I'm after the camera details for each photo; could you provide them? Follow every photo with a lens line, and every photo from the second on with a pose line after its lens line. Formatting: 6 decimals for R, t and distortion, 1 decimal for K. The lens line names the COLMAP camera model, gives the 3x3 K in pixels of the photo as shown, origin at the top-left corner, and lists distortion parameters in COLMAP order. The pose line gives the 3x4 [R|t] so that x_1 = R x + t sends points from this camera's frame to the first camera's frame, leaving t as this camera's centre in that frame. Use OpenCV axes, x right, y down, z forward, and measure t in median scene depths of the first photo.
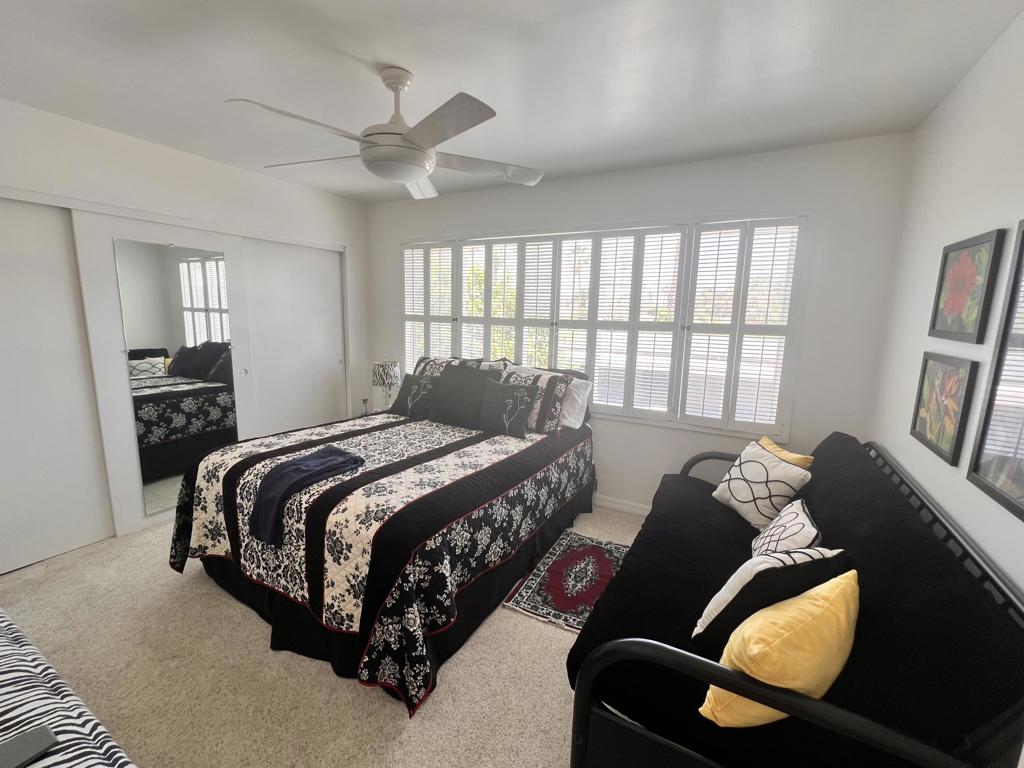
lens RADIAL K [[437.3, 0, 509.7], [0, 437.3, 381.9], [0, 0, 1]] dist [-0.000540, 0.000134]
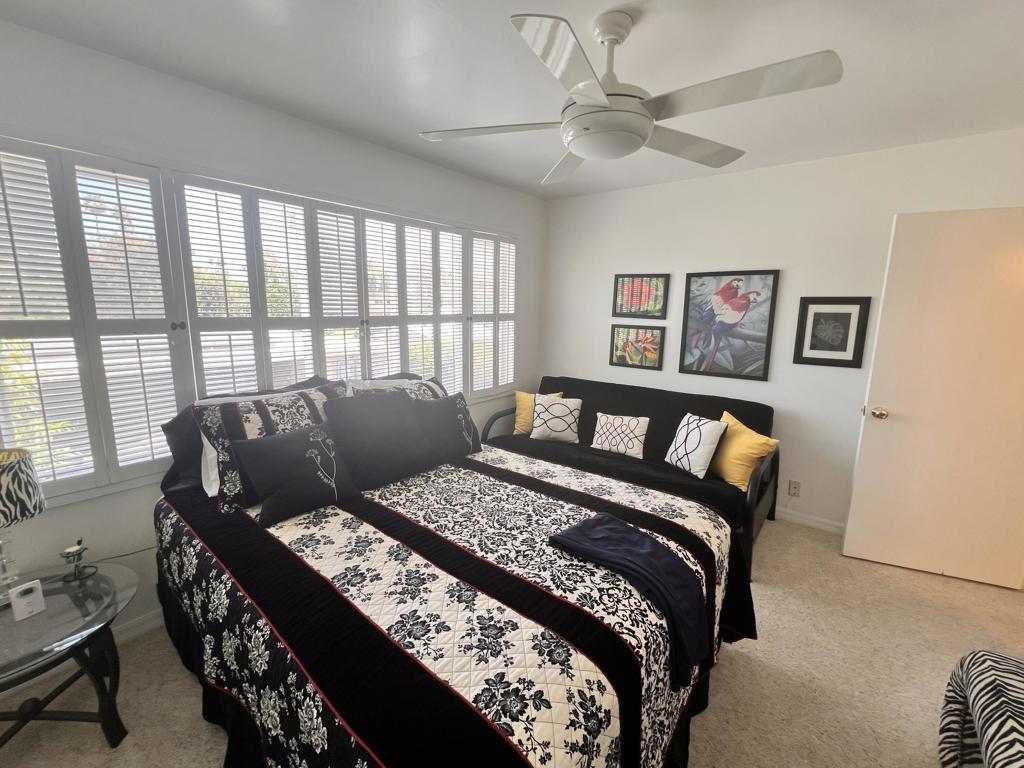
lens RADIAL K [[437.3, 0, 509.7], [0, 437.3, 381.9], [0, 0, 1]] dist [-0.000540, 0.000134]
pose [[0.161377, -0.195137, 0.967408, -0.824896], [0.145677, 0.974229, 0.172212, -0.159175], [-0.976082, 0.113138, 0.185645, 0.769682]]
